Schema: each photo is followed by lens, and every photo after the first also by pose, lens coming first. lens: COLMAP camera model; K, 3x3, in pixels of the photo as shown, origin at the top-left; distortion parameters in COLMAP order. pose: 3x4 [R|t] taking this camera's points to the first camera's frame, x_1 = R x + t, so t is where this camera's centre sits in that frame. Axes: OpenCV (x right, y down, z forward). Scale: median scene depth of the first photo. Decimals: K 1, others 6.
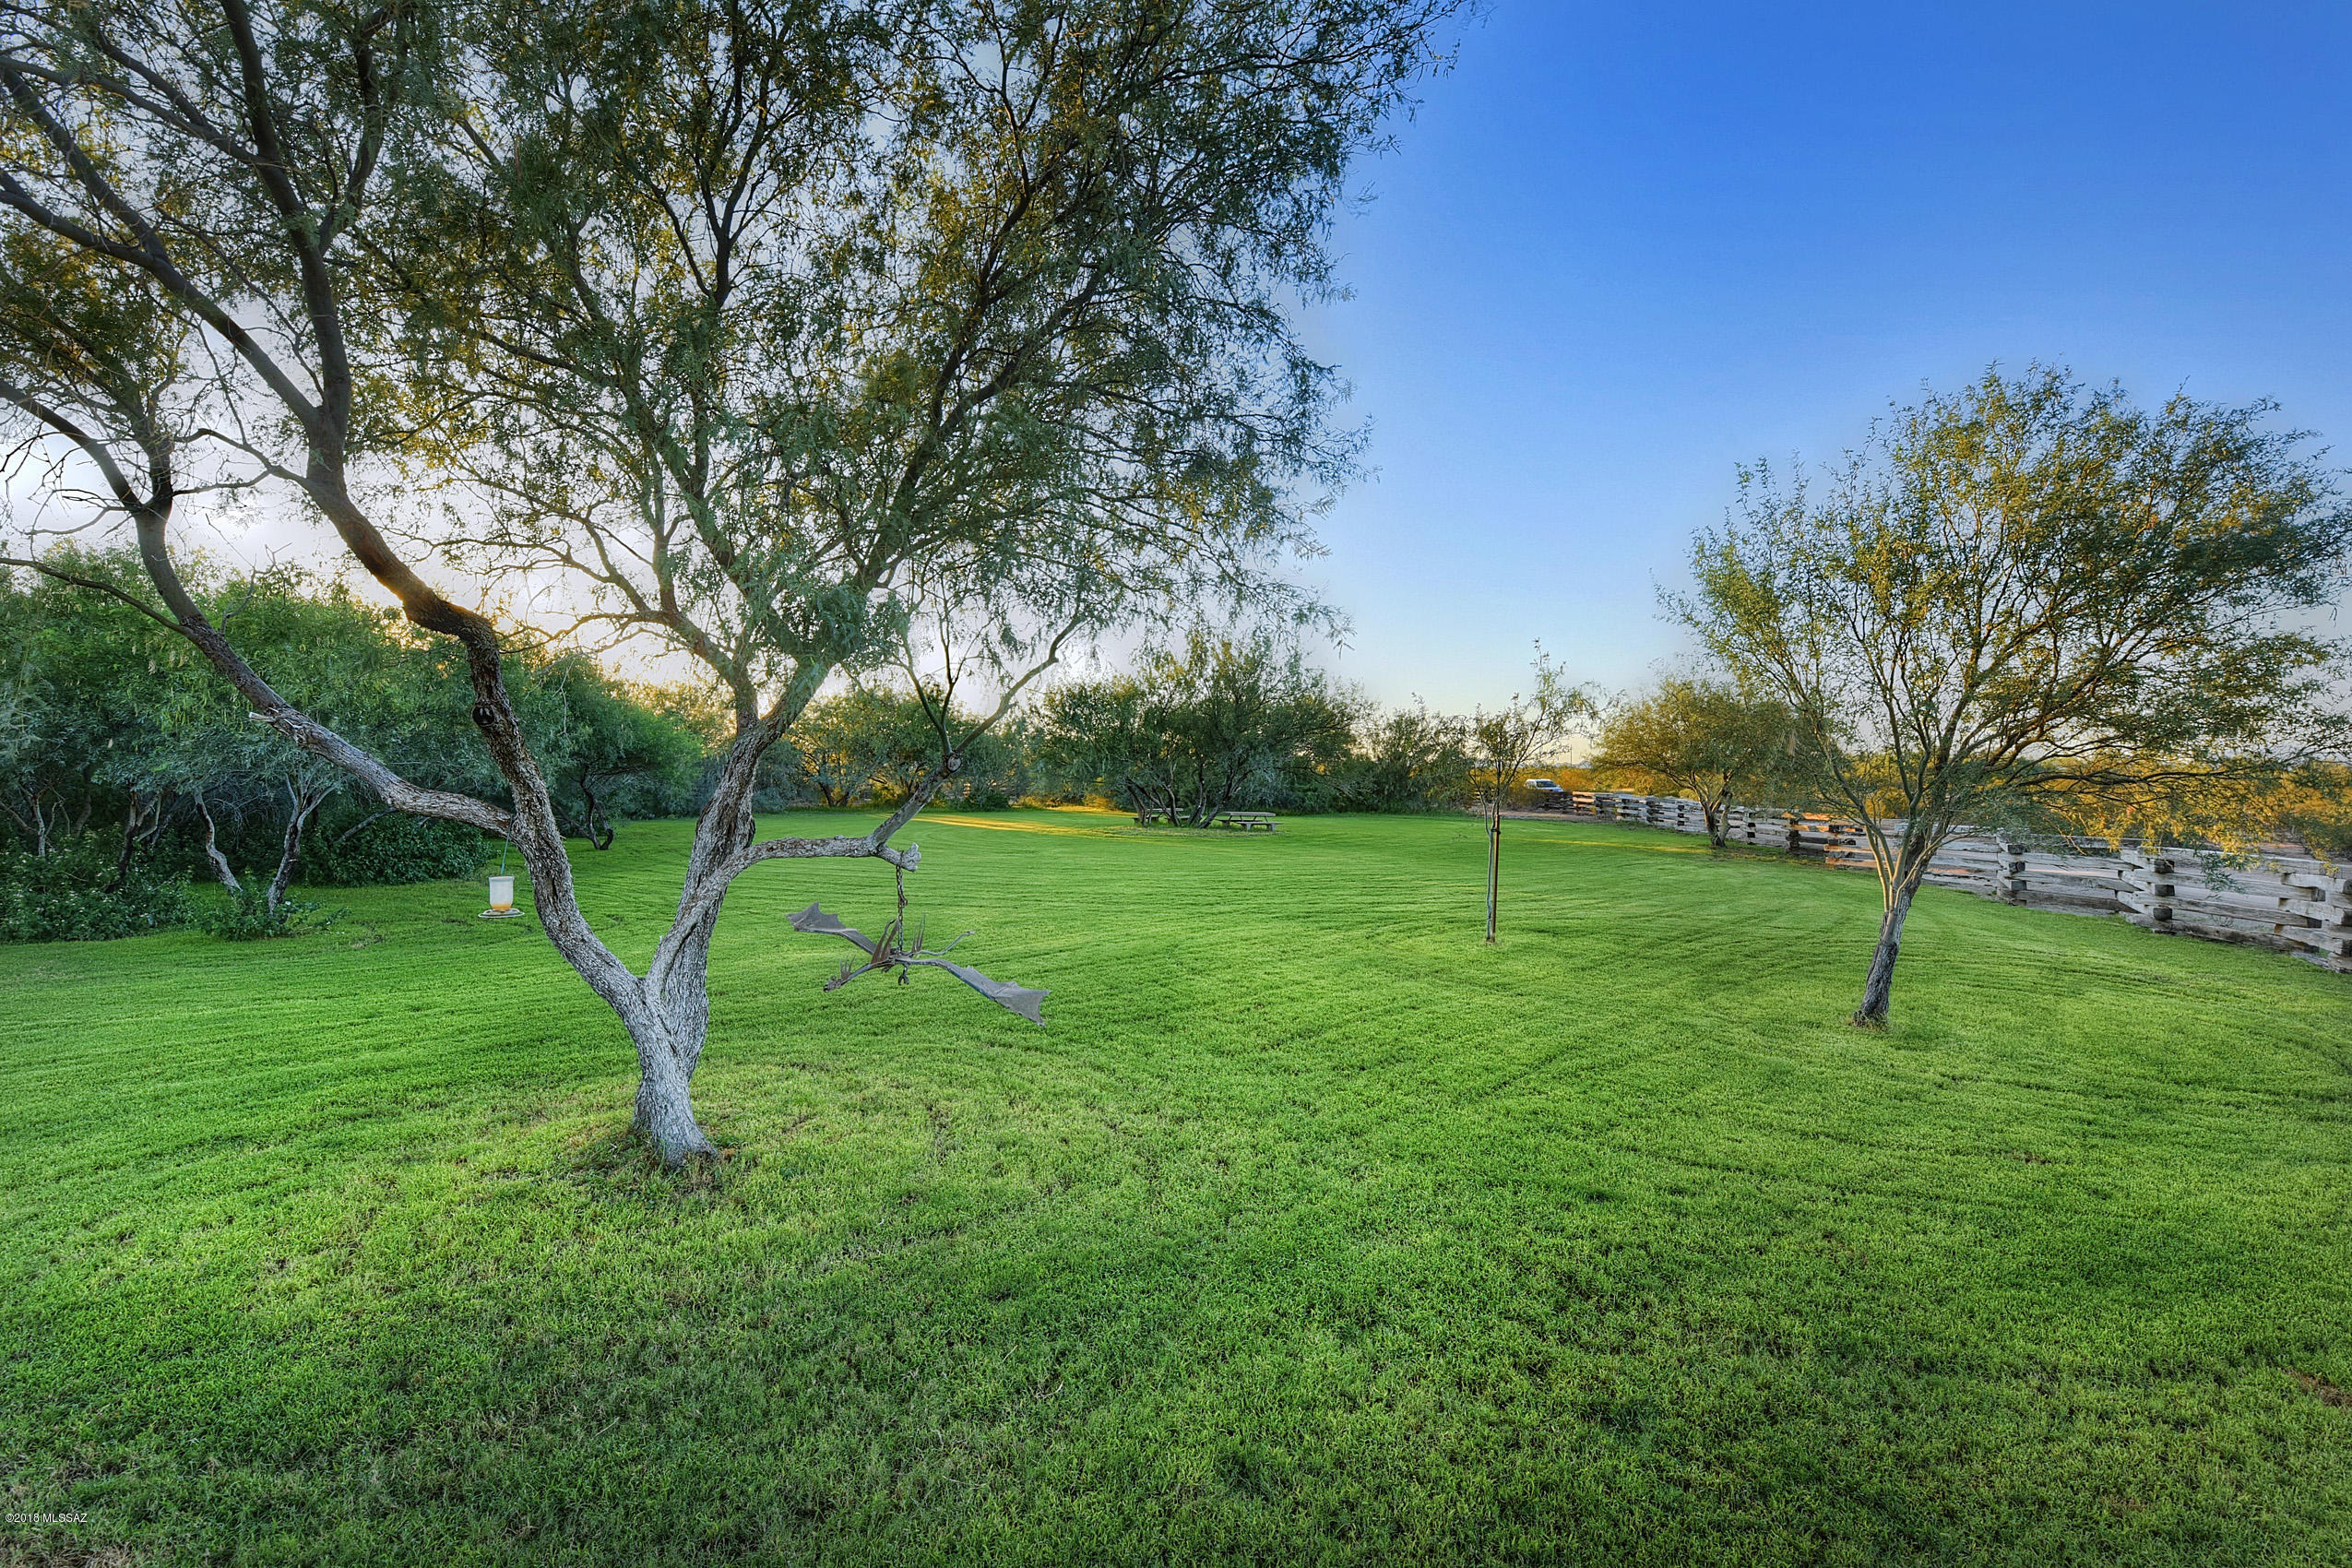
lens RADIAL K [[1056.8, 0, 1185.0], [0, 1056.8, 777.2], [0, 0, 1]] dist [-0.005451, 0.000049]
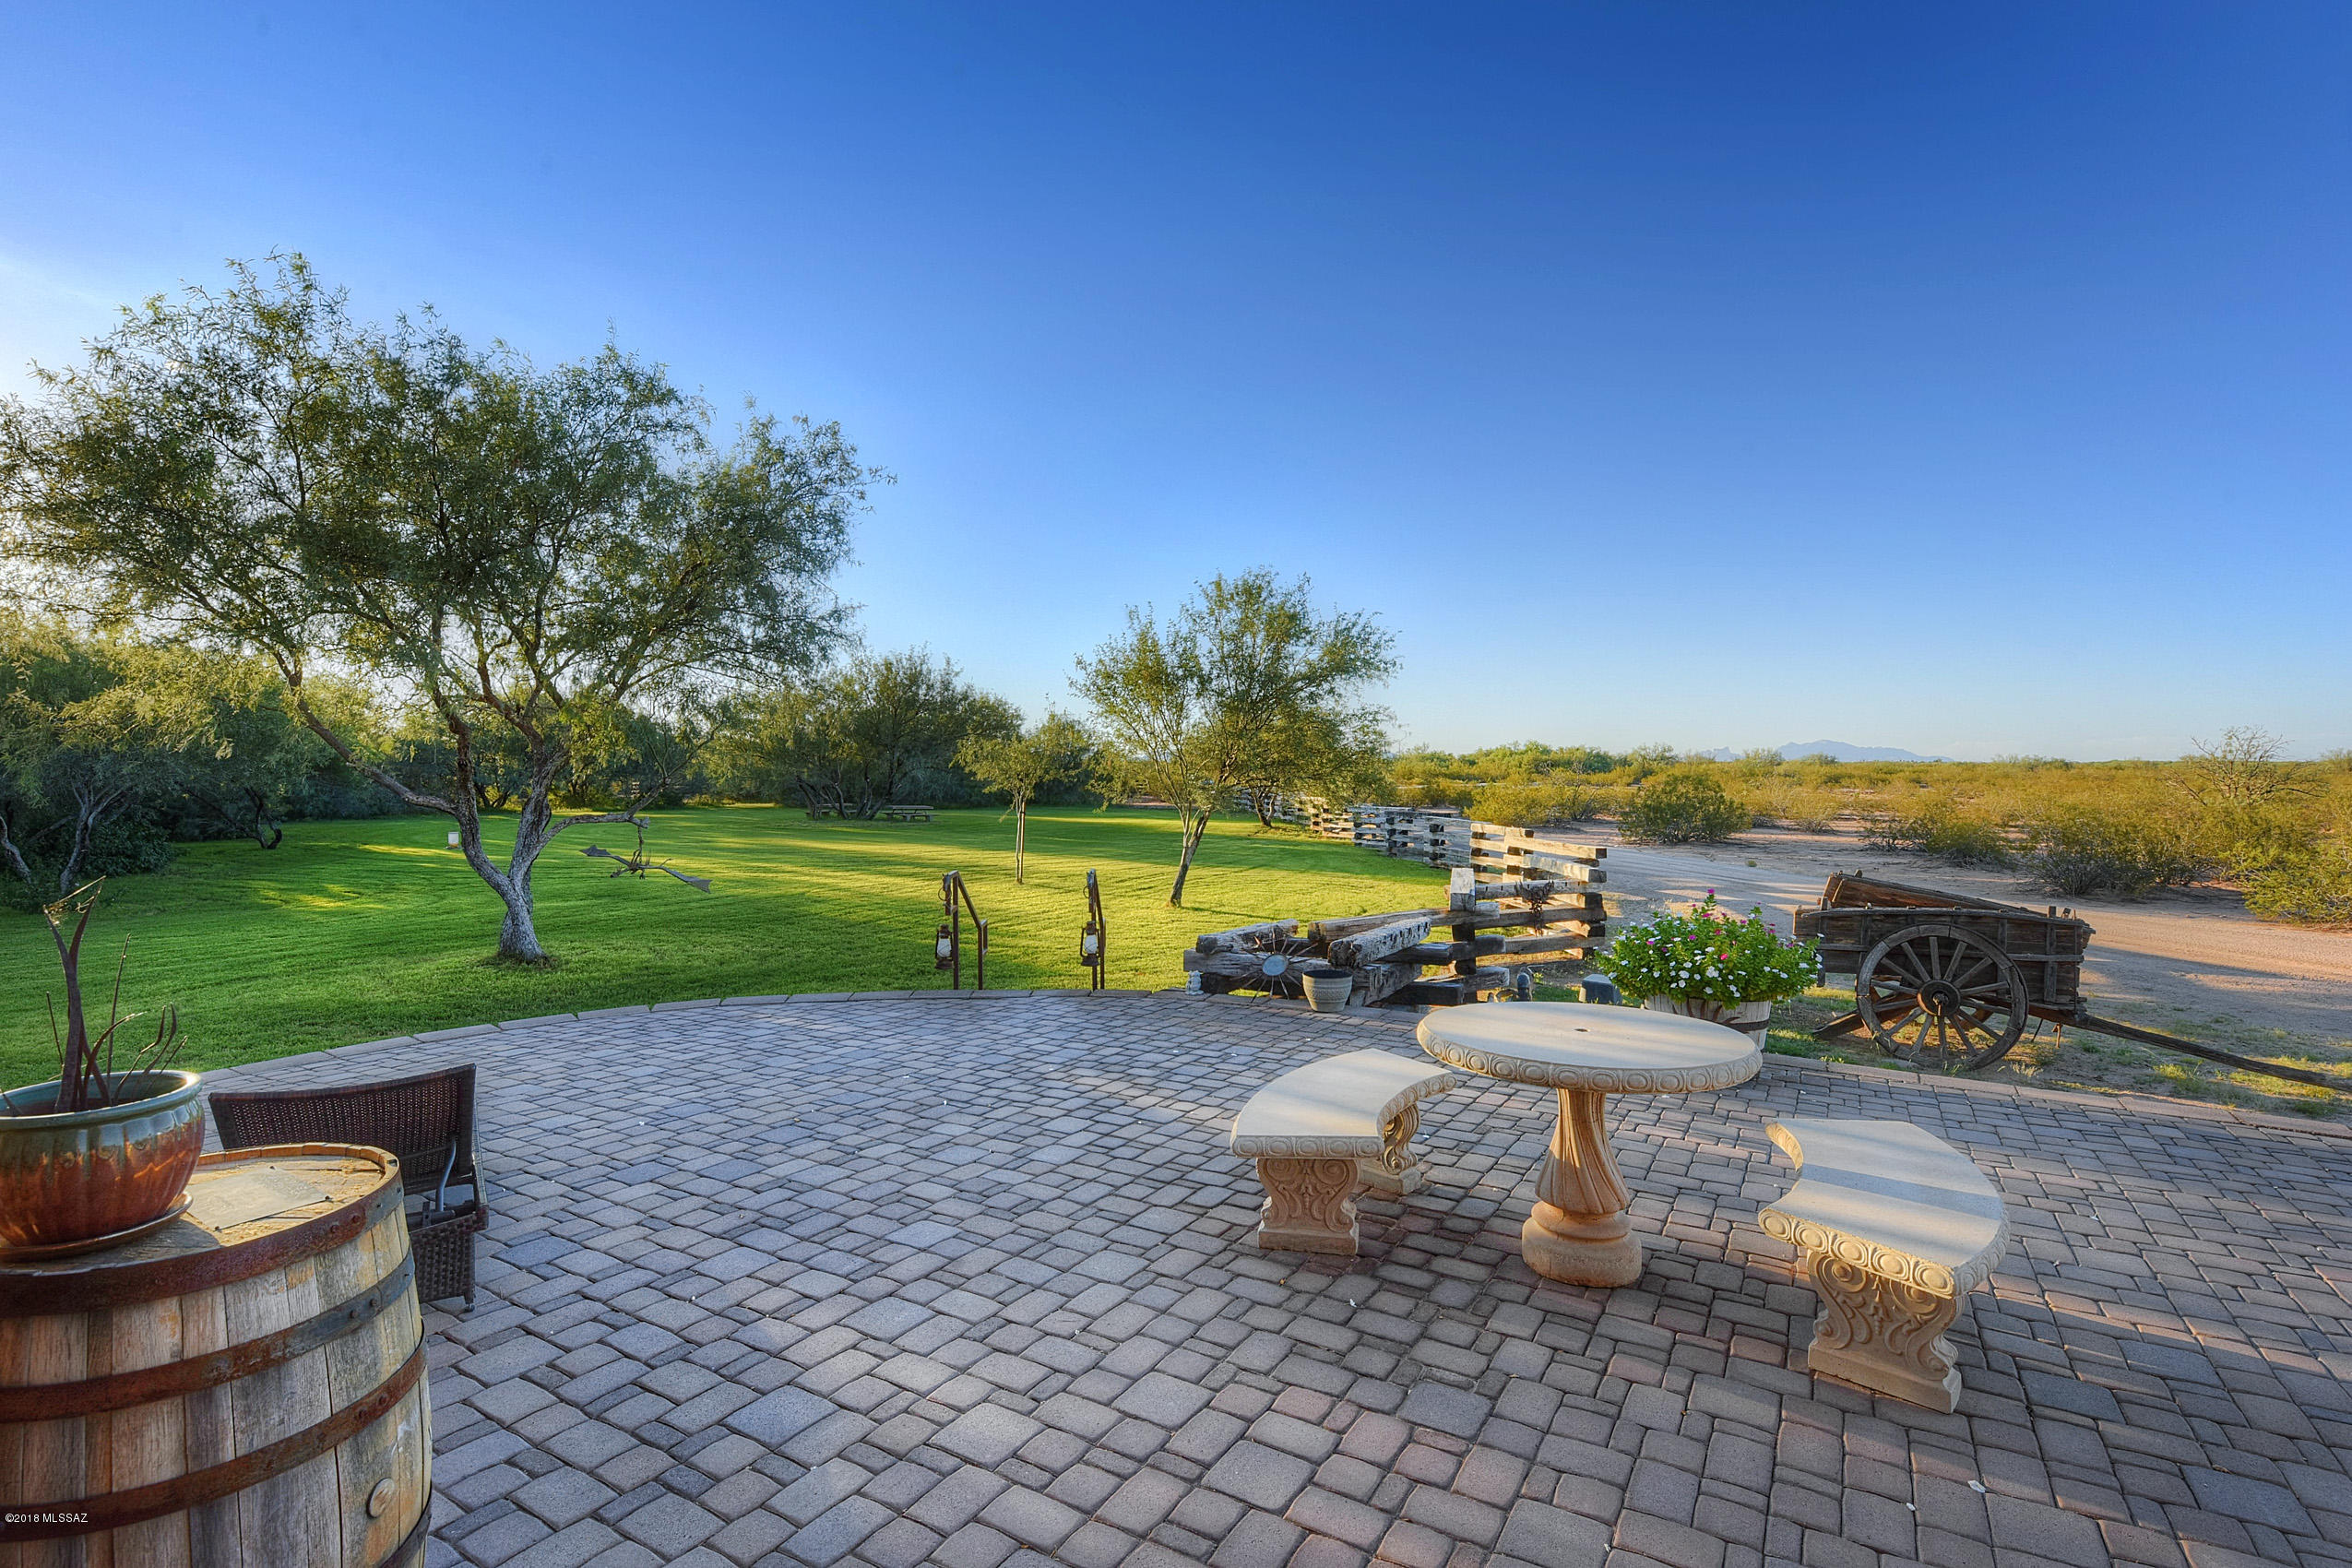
lens RADIAL K [[1056.8, 0, 1183.9], [0, 1056.8, 758.9], [0, 0, 1]] dist [-0.005451, 0.000049]
pose [[0.961071, -0.002403, 0.276290, 0.071447], [0.005719, 0.999921, -0.011199, -0.009114], [-0.276241, 0.012343, 0.961009, -0.479826]]
